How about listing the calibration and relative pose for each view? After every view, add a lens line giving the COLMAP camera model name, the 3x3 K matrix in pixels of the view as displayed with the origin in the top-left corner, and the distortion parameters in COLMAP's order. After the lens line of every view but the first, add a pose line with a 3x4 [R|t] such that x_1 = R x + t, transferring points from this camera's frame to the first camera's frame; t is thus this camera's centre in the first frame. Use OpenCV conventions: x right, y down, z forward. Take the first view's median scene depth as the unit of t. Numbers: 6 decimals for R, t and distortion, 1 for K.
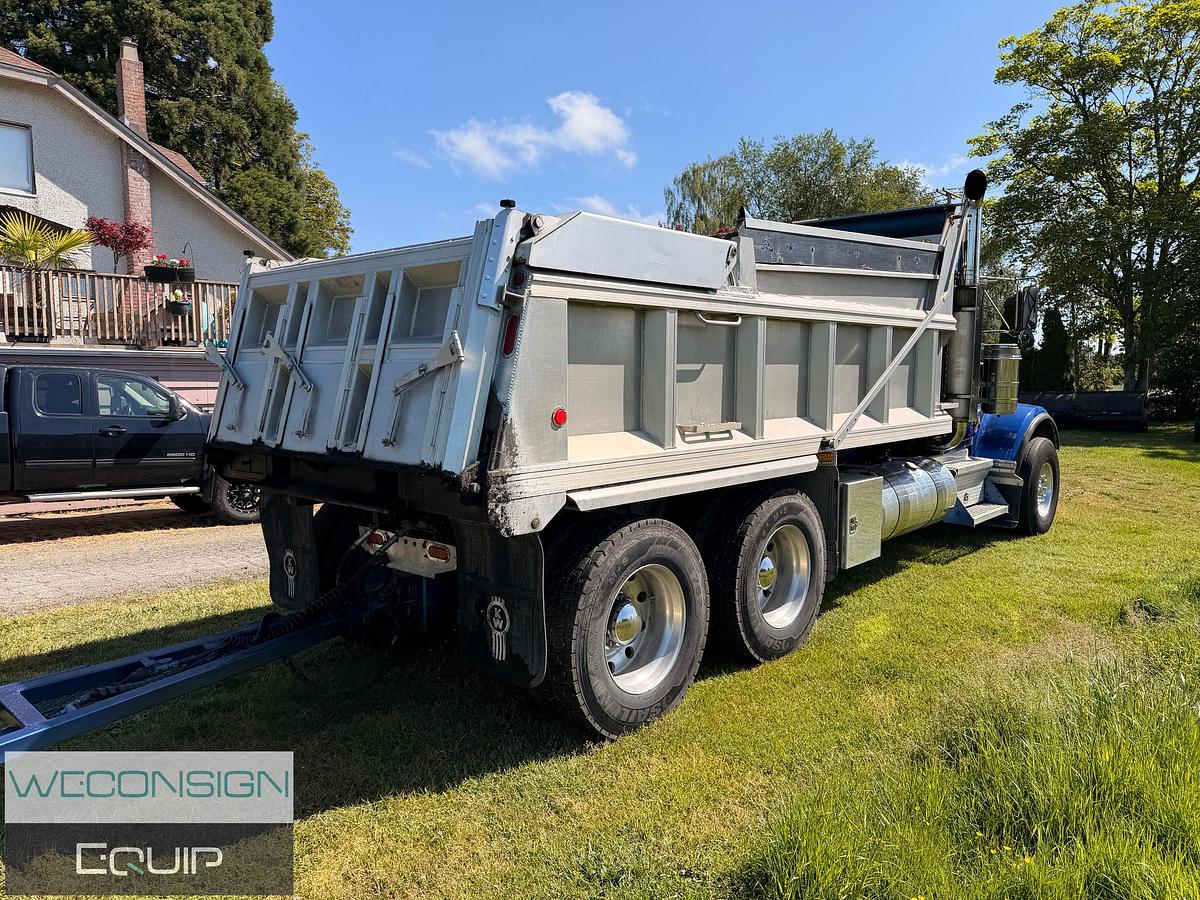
lens RADIAL K [[825.4, 0, 595.3], [0, 825.4, 444.9], [0, 0, 1]] dist [0.103813, -0.122952]
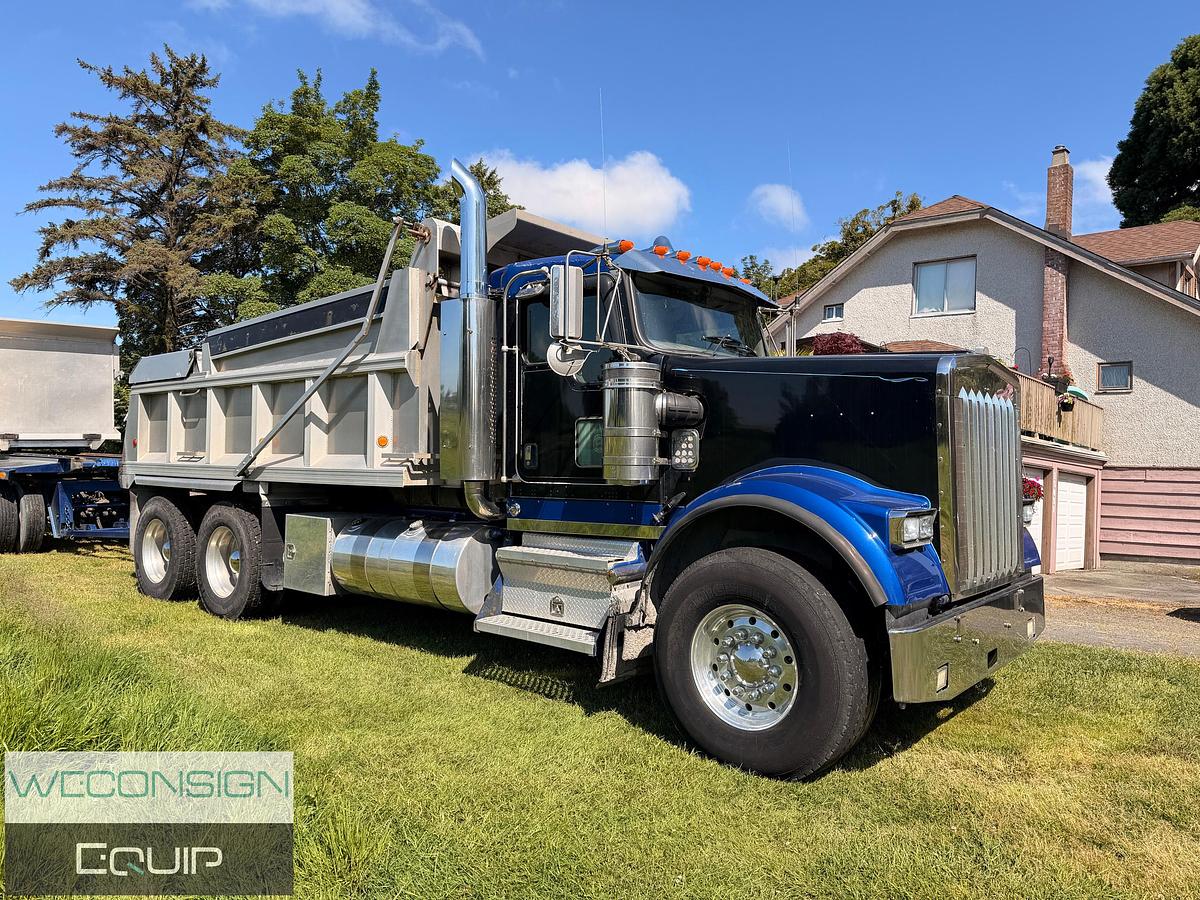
lens RADIAL K [[825.4, 0, 595.3], [0, 825.4, 444.9], [0, 0, 1]] dist [0.103813, -0.122952]
pose [[0.043373, -0.022123, -0.998814, 1.463781], [-0.107452, 0.993852, -0.026679, -0.062983], [0.993264, 0.108481, 0.040729, 1.328612]]
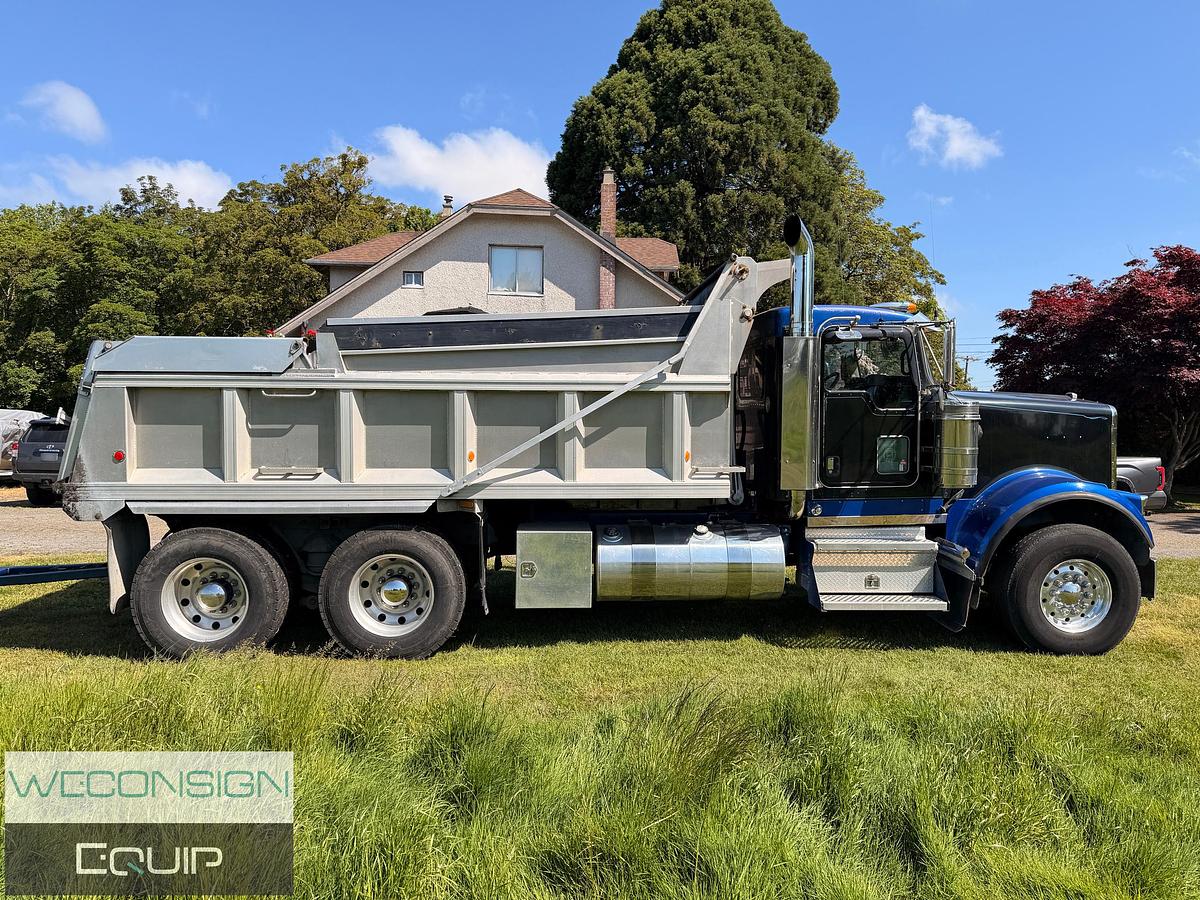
lens RADIAL K [[825.4, 0, 595.3], [0, 825.4, 444.9], [0, 0, 1]] dist [0.103813, -0.122952]
pose [[0.714276, 0.028345, -0.699290, 1.119485], [-0.065644, 0.997488, -0.026618, -0.044860], [0.696779, 0.064917, 0.714343, 0.260874]]
